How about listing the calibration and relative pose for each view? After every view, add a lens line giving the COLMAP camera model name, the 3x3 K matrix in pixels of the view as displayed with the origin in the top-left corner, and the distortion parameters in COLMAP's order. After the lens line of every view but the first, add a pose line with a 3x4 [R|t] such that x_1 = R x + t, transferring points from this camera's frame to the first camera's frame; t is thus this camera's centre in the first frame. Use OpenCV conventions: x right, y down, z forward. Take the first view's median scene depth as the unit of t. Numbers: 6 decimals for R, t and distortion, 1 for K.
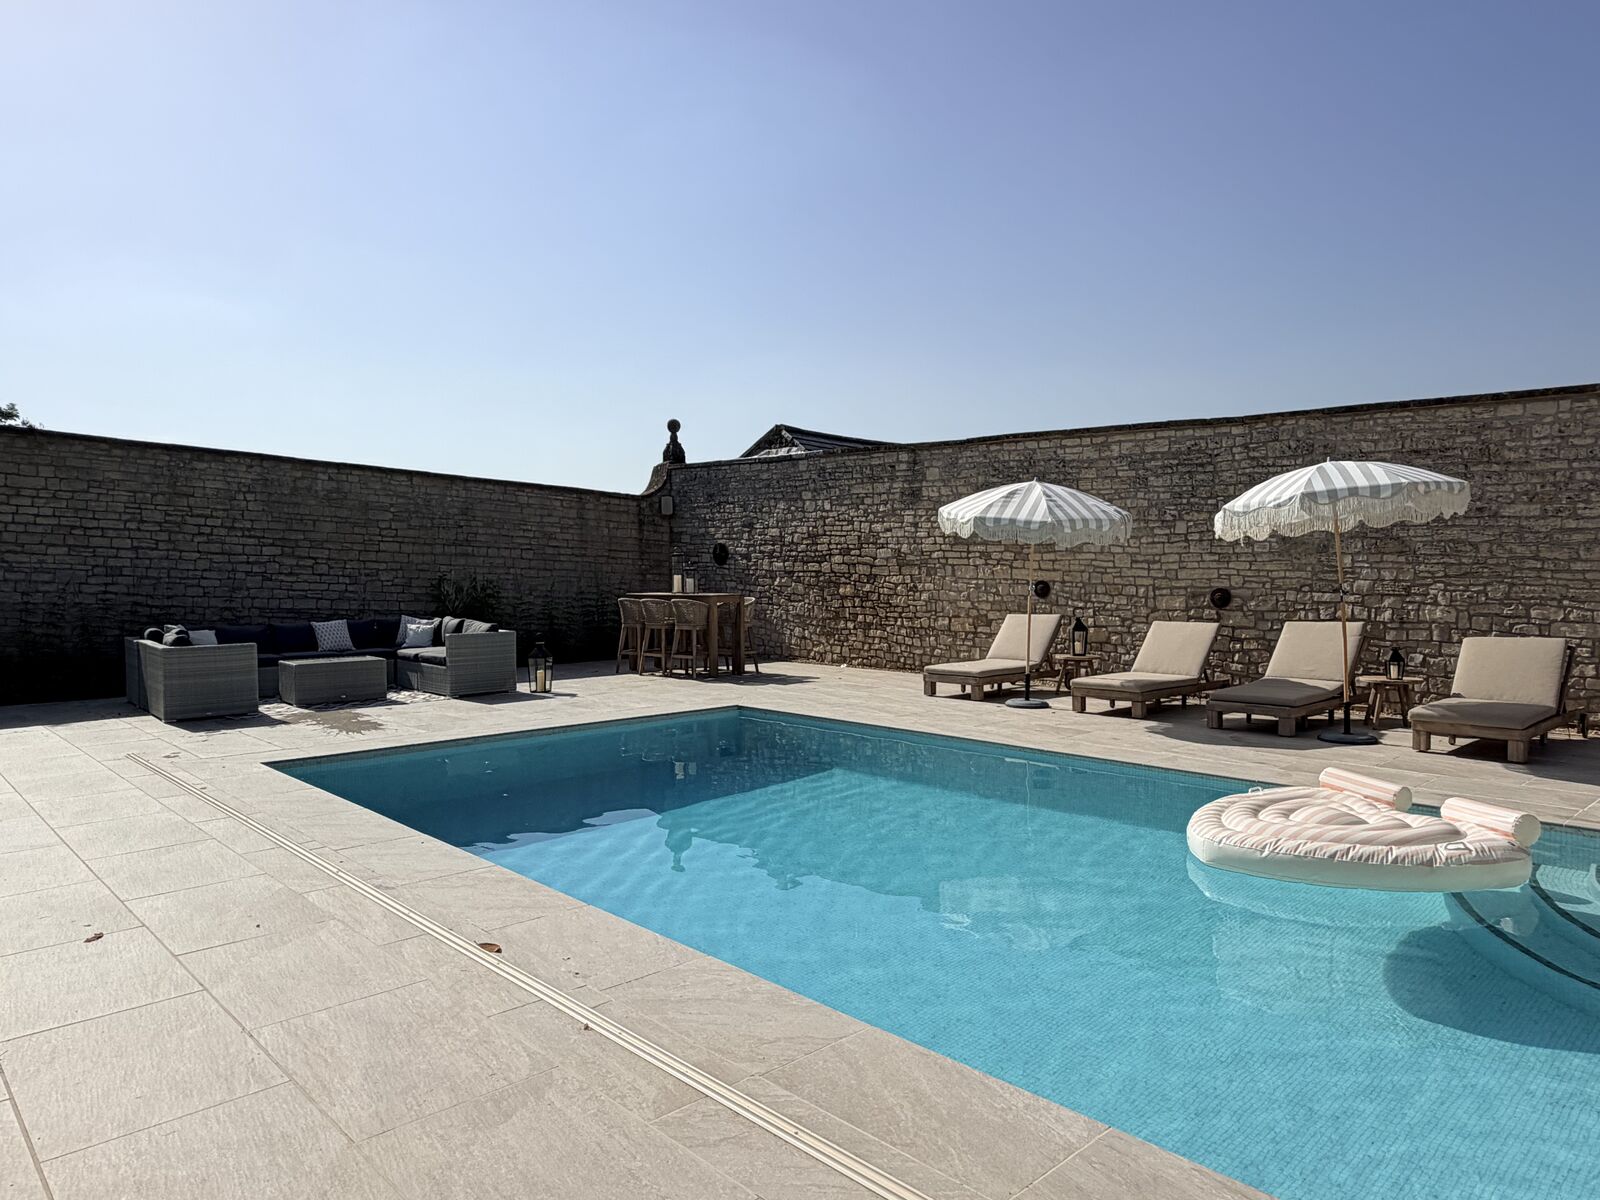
lens RADIAL K [[1017.8, 0, 801.3], [0, 1017.8, 594.1], [0, 0, 1]] dist [0.003864, 0.003320]
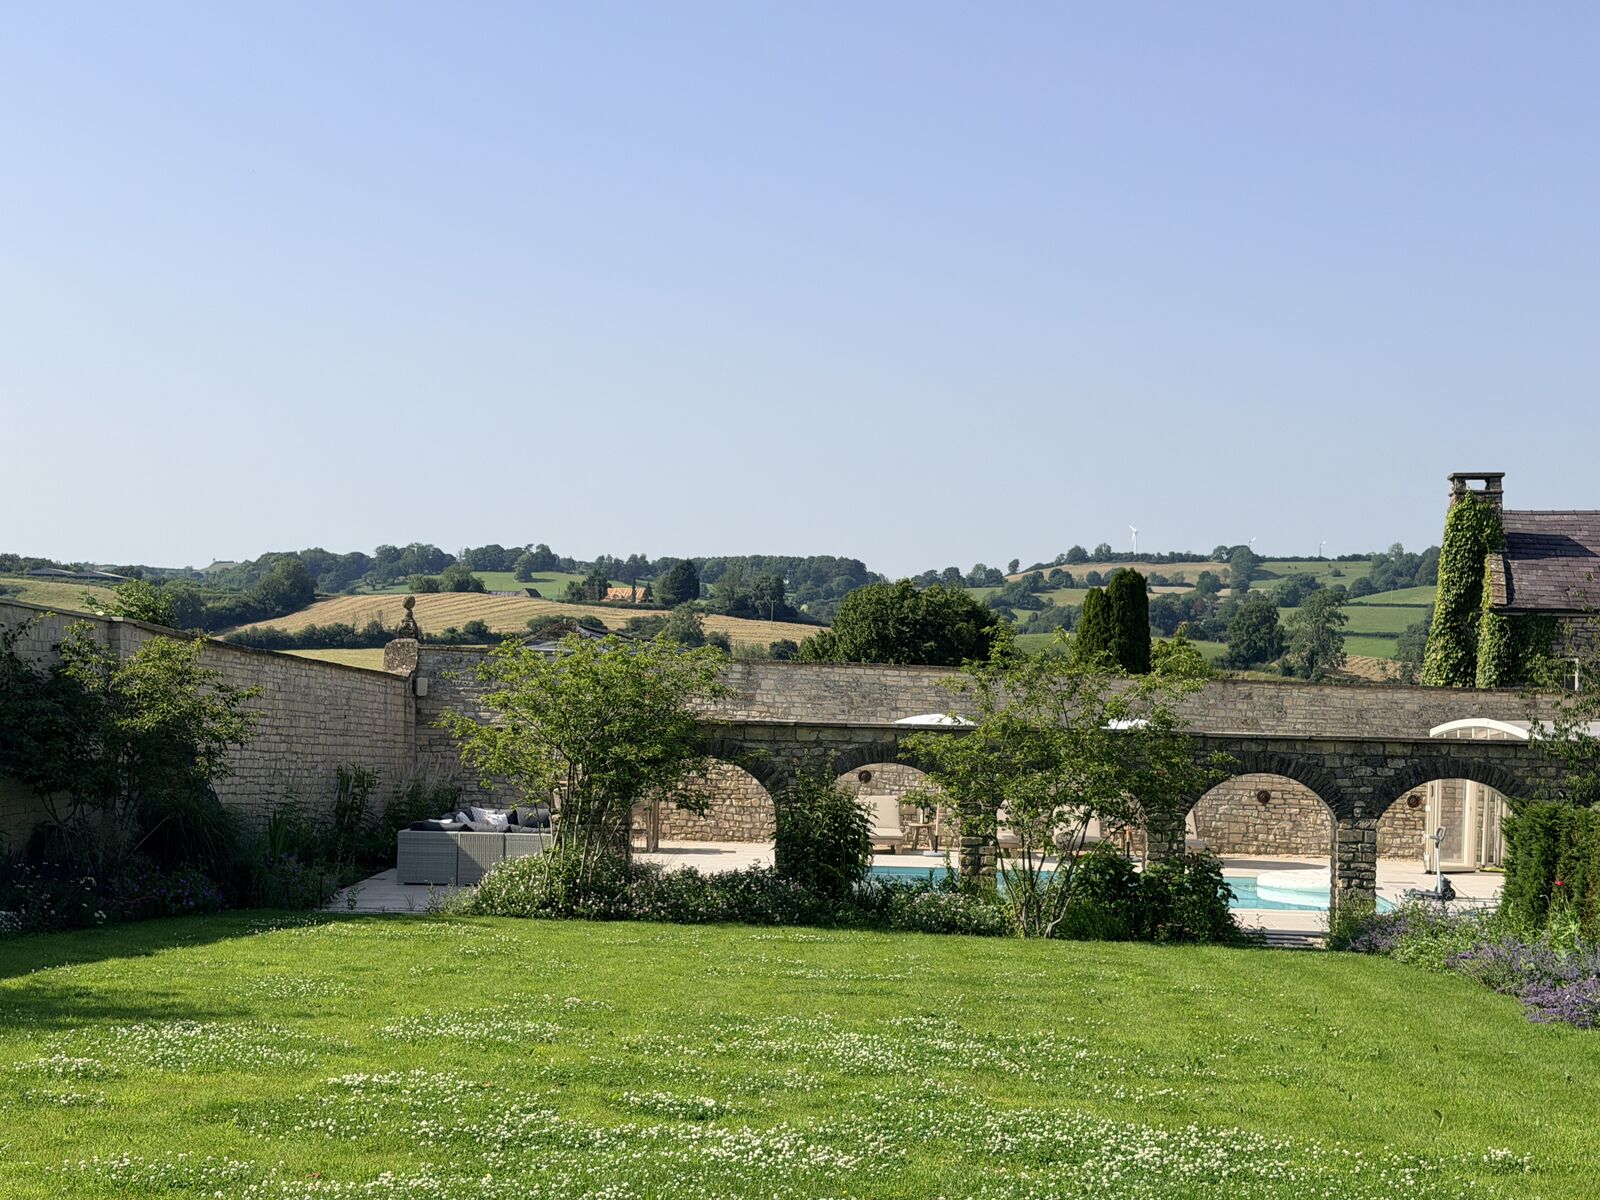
lens RADIAL K [[1780.4, 0, 801.8], [0, 1780.4, 603.8], [0, 0, 1]] dist [0.105933, 0.000000]
pose [[0.760014, 0.051509, 0.647862, -0.941057], [-0.005004, 0.997288, -0.073421, -0.040493], [-0.649888, 0.052559, 0.758211, -0.526241]]
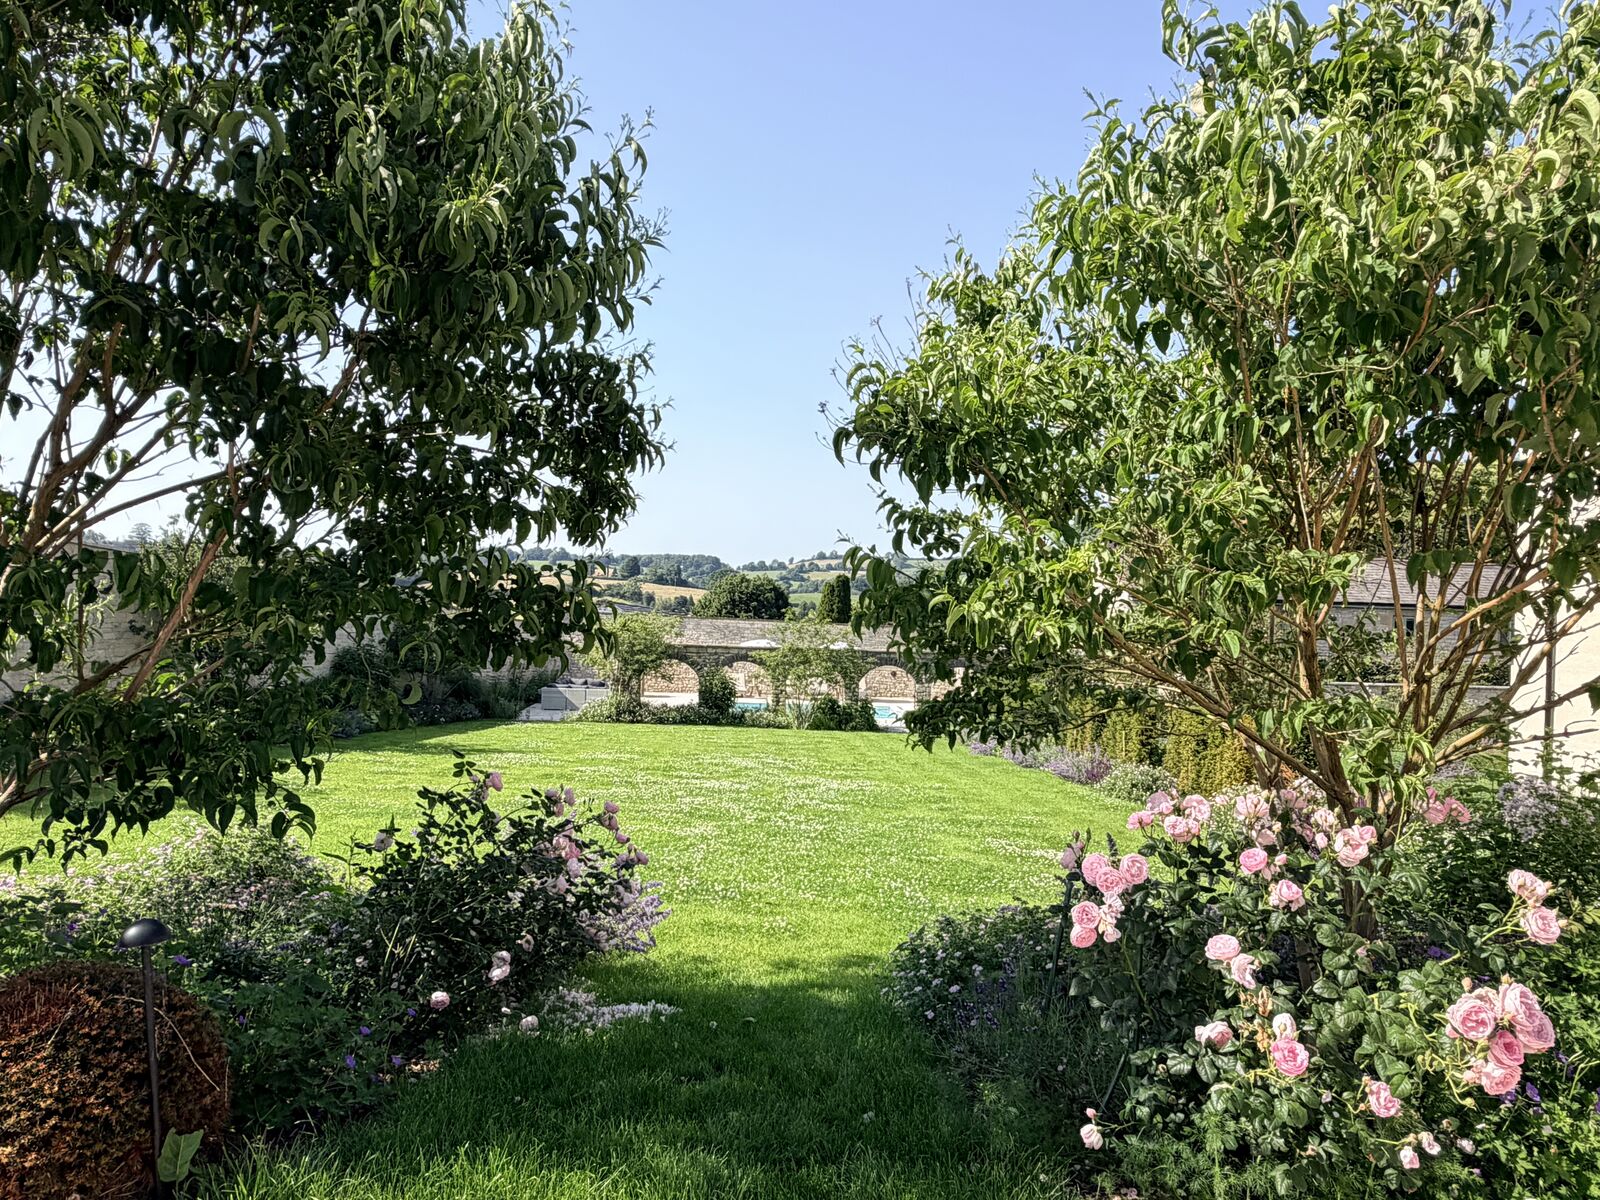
lens RADIAL K [[1017.8, 0, 798.0], [0, 1017.8, 600.8], [0, 0, 1]] dist [0.003864, 0.003320]
pose [[0.669571, 0.032361, 0.742043, -1.495610], [-0.013081, 0.999409, -0.031781, -0.084264], [-0.742633, 0.011573, 0.669598, -1.013245]]
